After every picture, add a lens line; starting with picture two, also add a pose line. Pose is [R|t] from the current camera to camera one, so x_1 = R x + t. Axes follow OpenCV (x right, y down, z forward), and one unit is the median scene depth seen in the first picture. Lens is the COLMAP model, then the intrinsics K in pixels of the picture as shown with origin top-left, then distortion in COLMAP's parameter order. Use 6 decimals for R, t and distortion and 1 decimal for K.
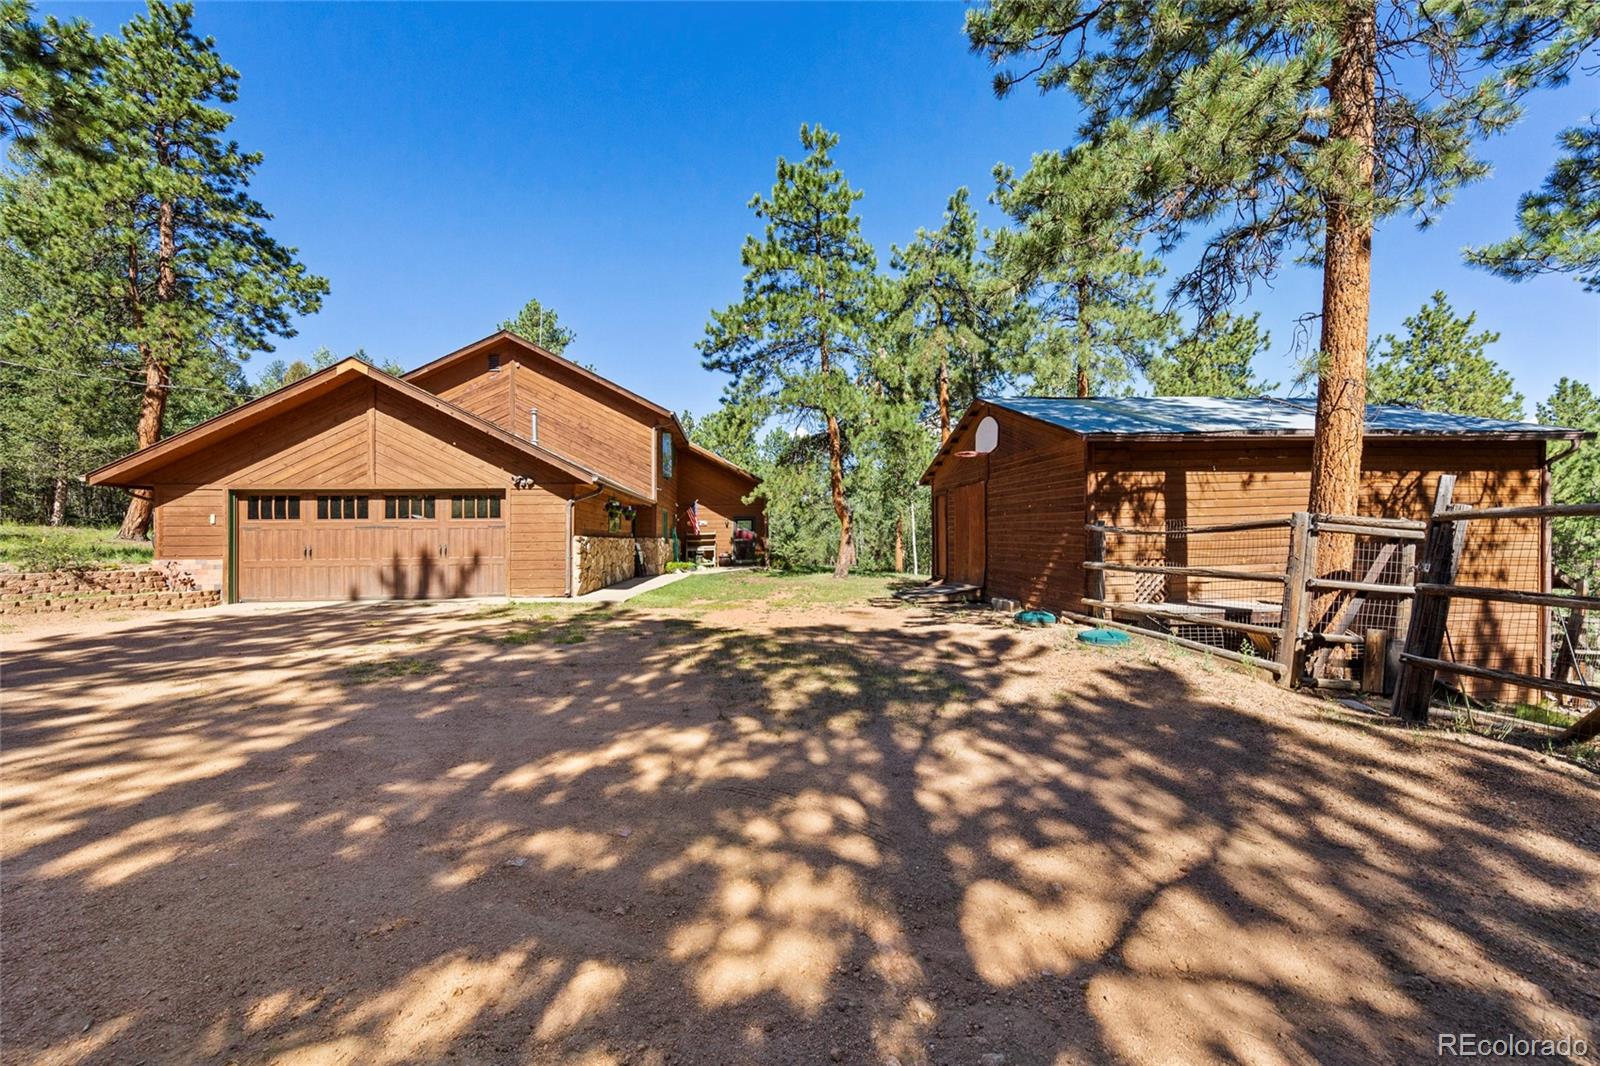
lens RADIAL K [[623.5, 0, 818.6], [0, 623.5, 543.3], [0, 0, 1]] dist [0.001107, -0.000062]
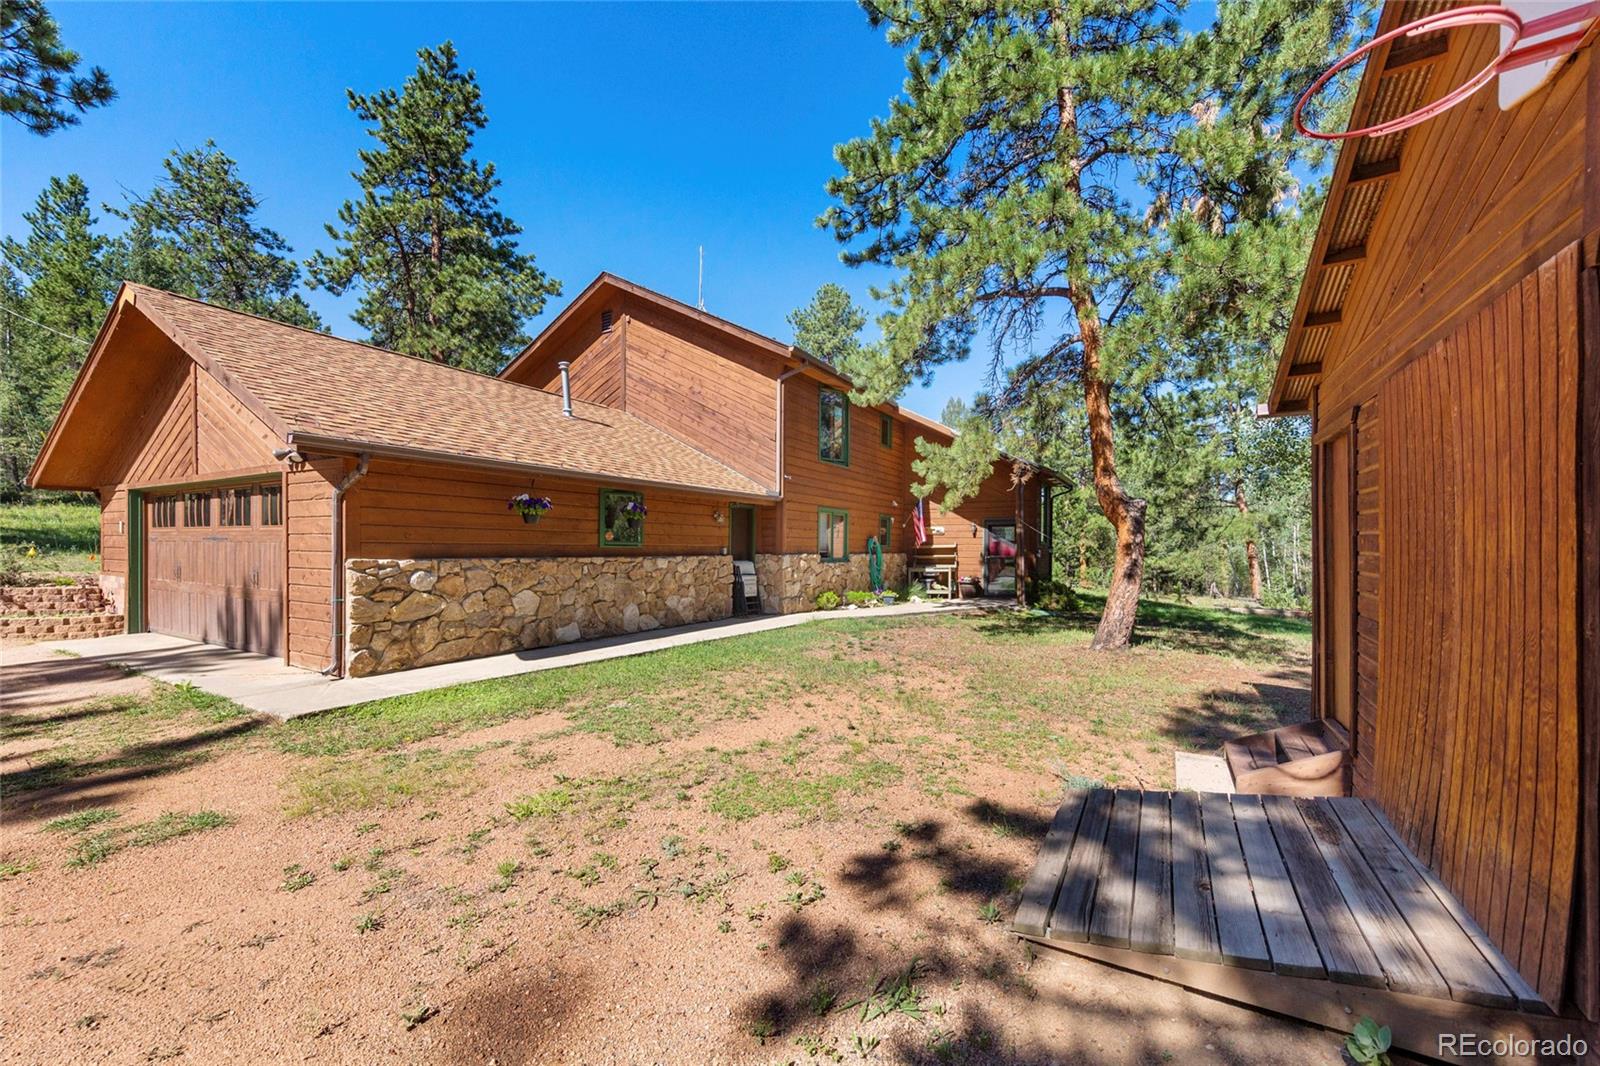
lens RADIAL K [[623.5, 0, 818.6], [0, 623.5, 543.3], [0, 0, 1]] dist [0.001107, -0.000062]
pose [[0.810880, 0.013928, -0.585047, 0.140129], [-0.019267, 0.999810, -0.002902, -0.019656], [0.584895, 0.013625, 0.810995, 0.525227]]
